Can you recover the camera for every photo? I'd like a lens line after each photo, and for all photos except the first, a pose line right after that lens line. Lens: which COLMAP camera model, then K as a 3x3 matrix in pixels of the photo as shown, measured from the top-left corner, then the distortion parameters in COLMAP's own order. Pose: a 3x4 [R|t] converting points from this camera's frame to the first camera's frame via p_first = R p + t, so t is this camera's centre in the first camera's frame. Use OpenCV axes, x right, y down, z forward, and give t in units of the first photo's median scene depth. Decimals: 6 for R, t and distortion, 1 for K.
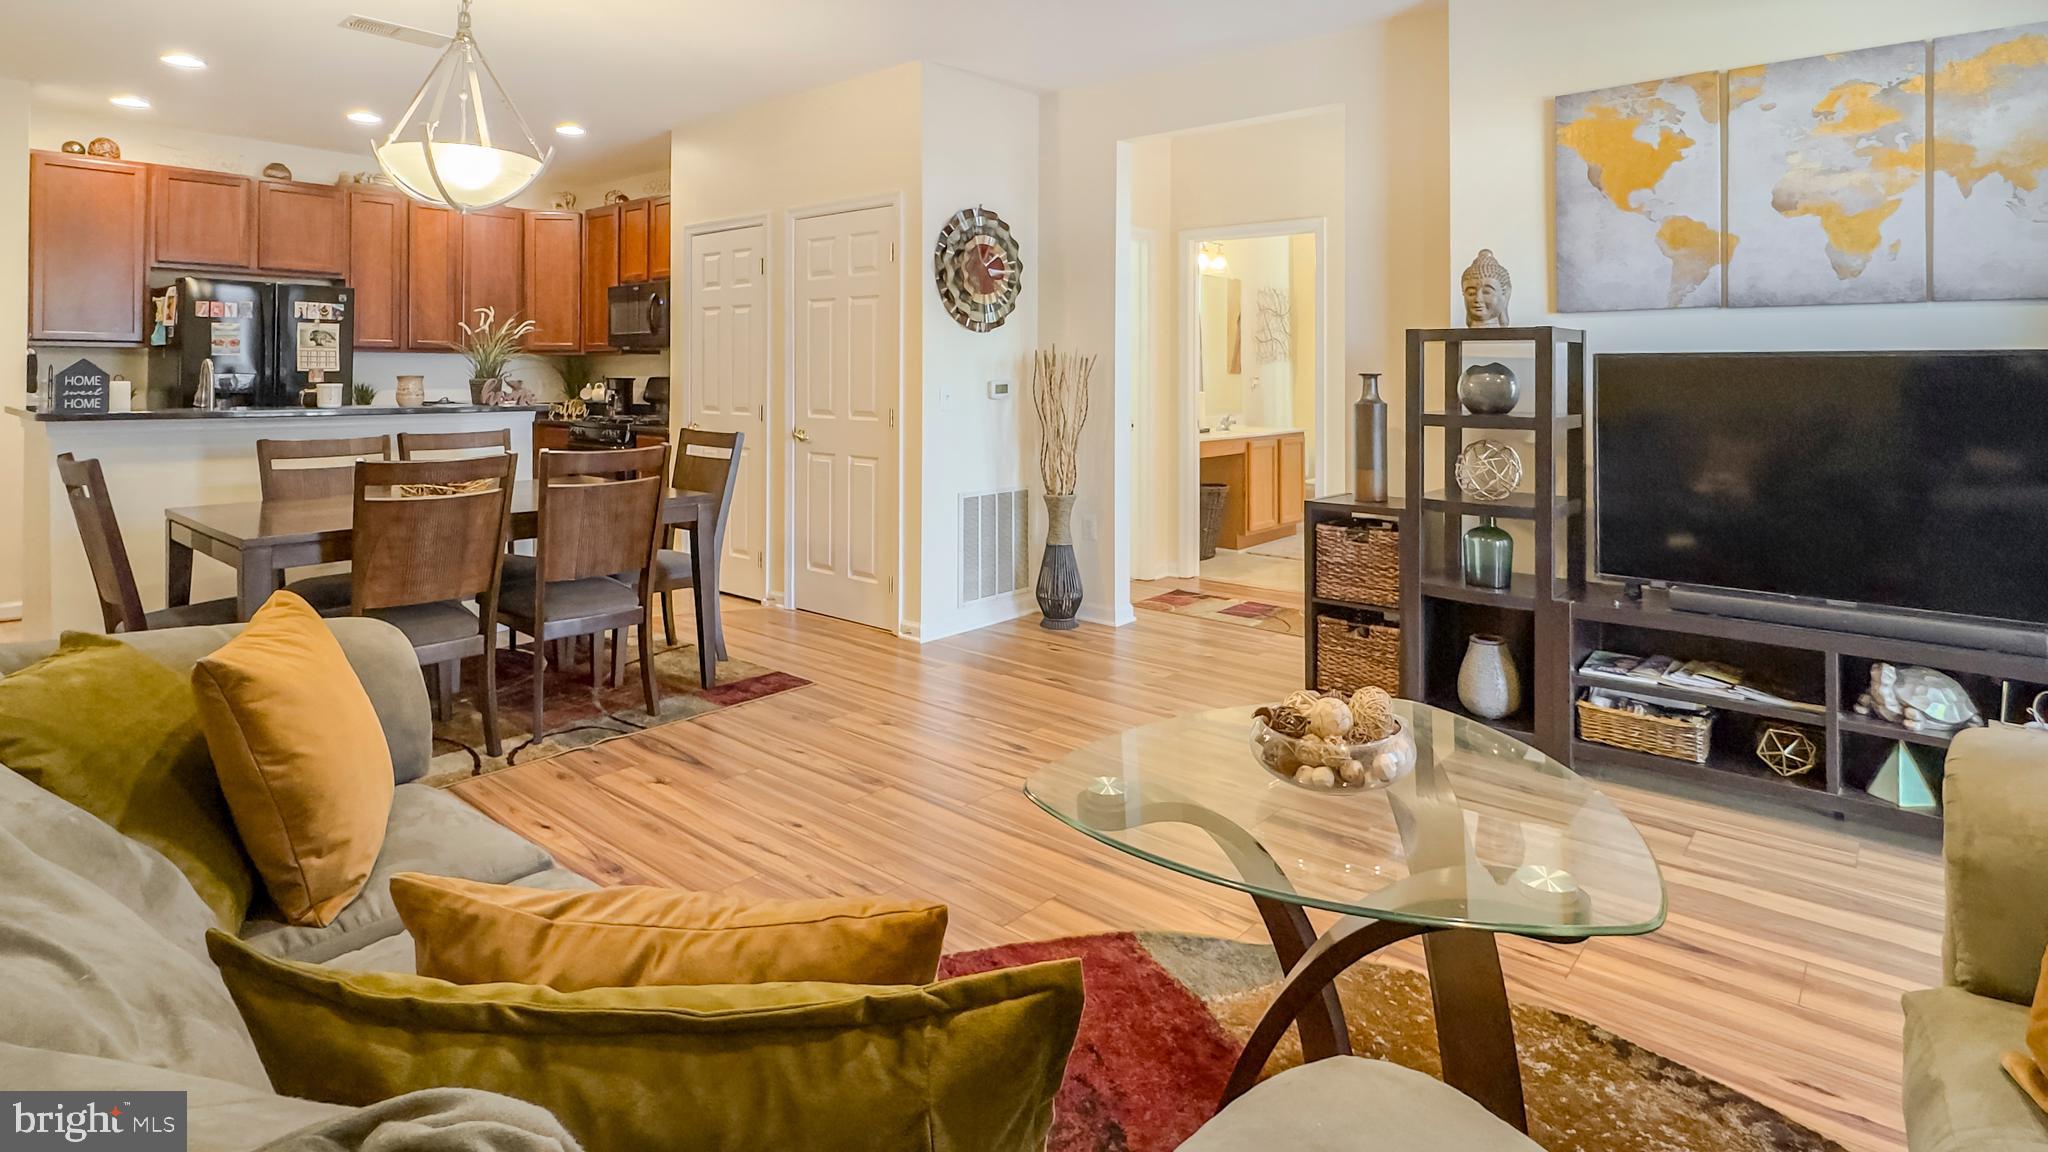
lens RADIAL K [[1043.2, 0, 1018.0], [0, 1043.2, 373.9], [0, 0, 1]] dist [0.000073, 0.000610]
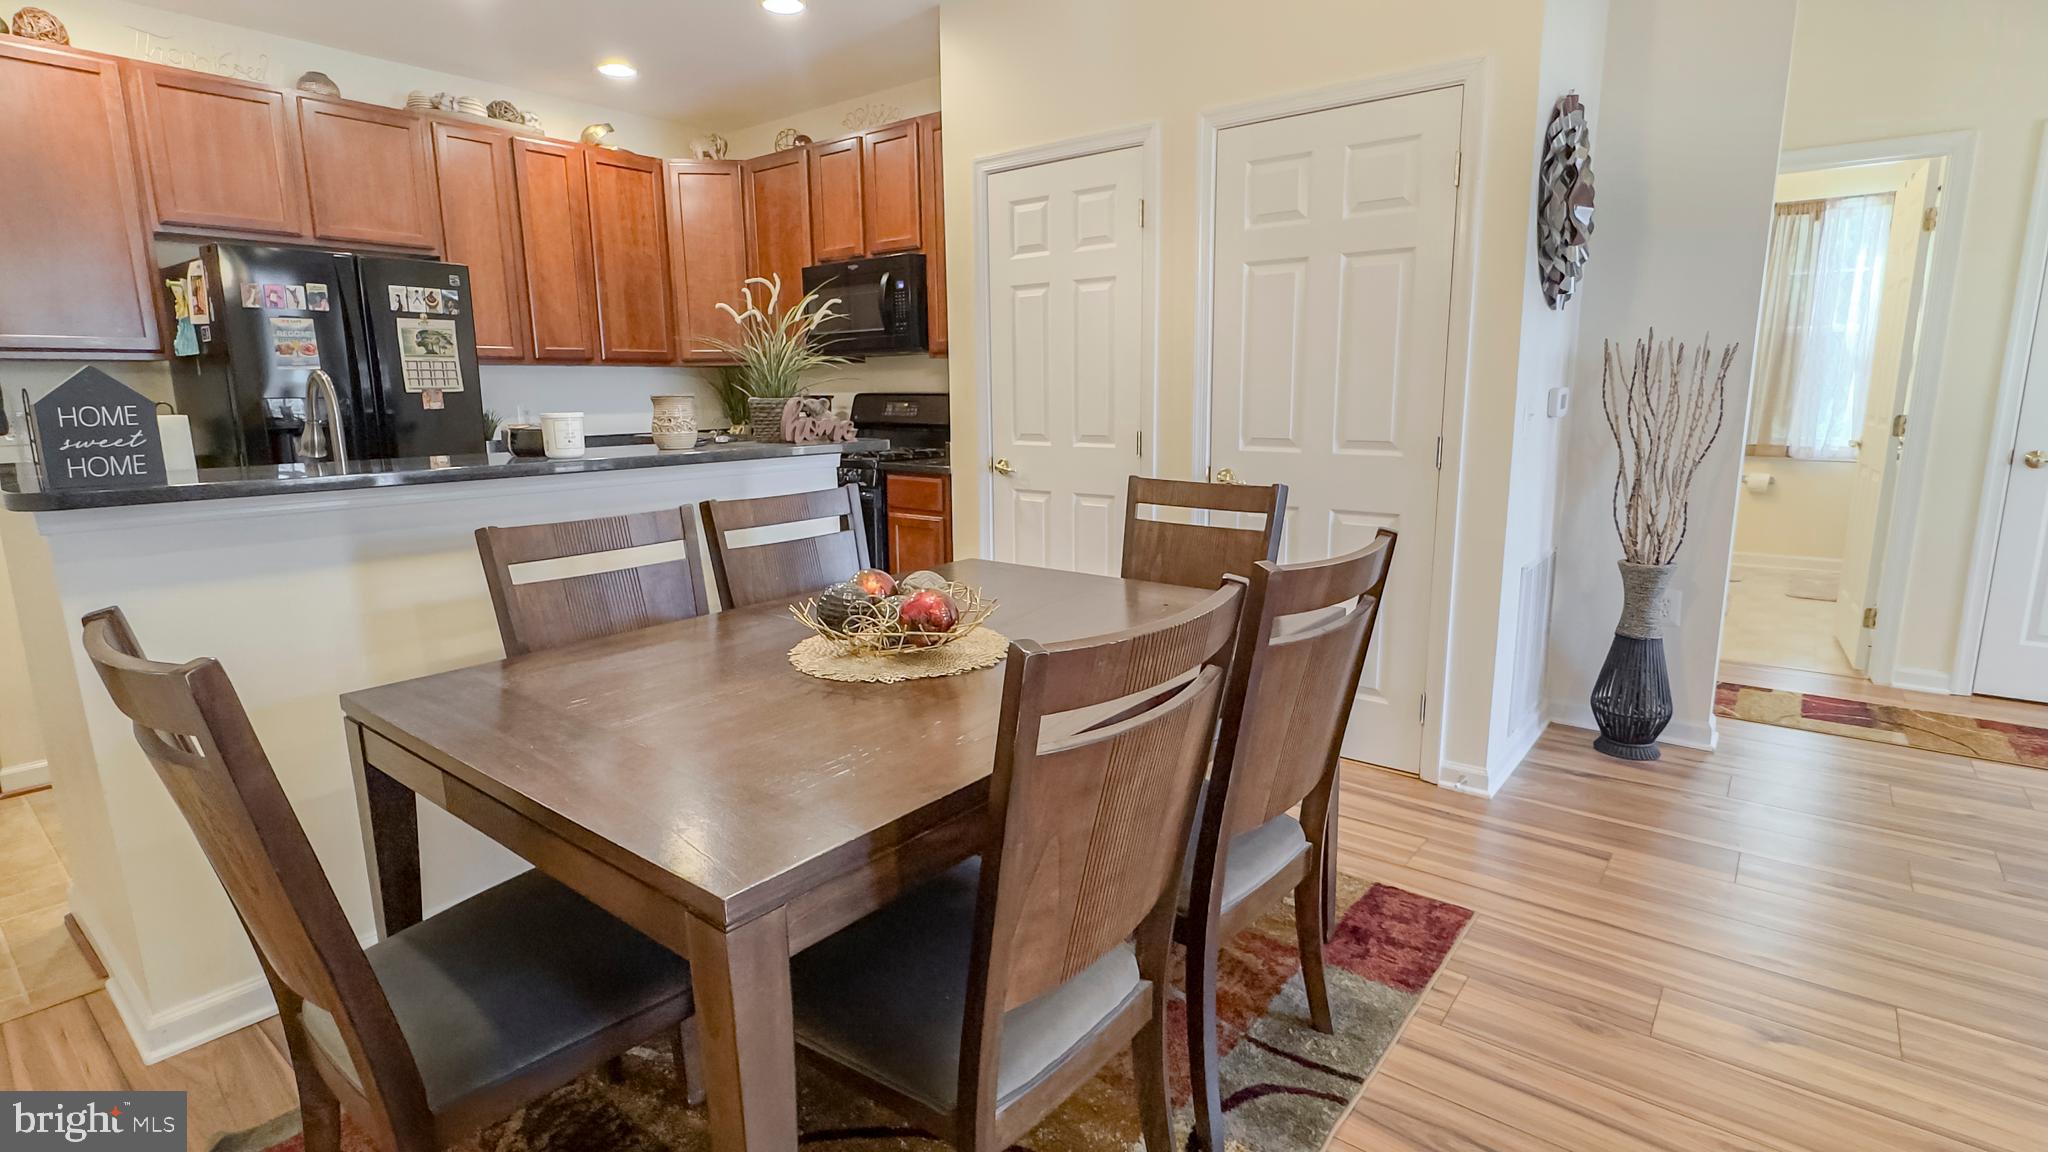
lens RADIAL K [[975.6, 0, 1024.0], [0, 975.6, 576.0], [0, 0, 1]] dist [-0.003316, -0.000392]
pose [[0.999020, -0.023953, 0.037227, -0.324903], [0.016453, 0.981630, 0.190084, 0.000435], [-0.041096, -0.189285, 0.981062, 0.352976]]
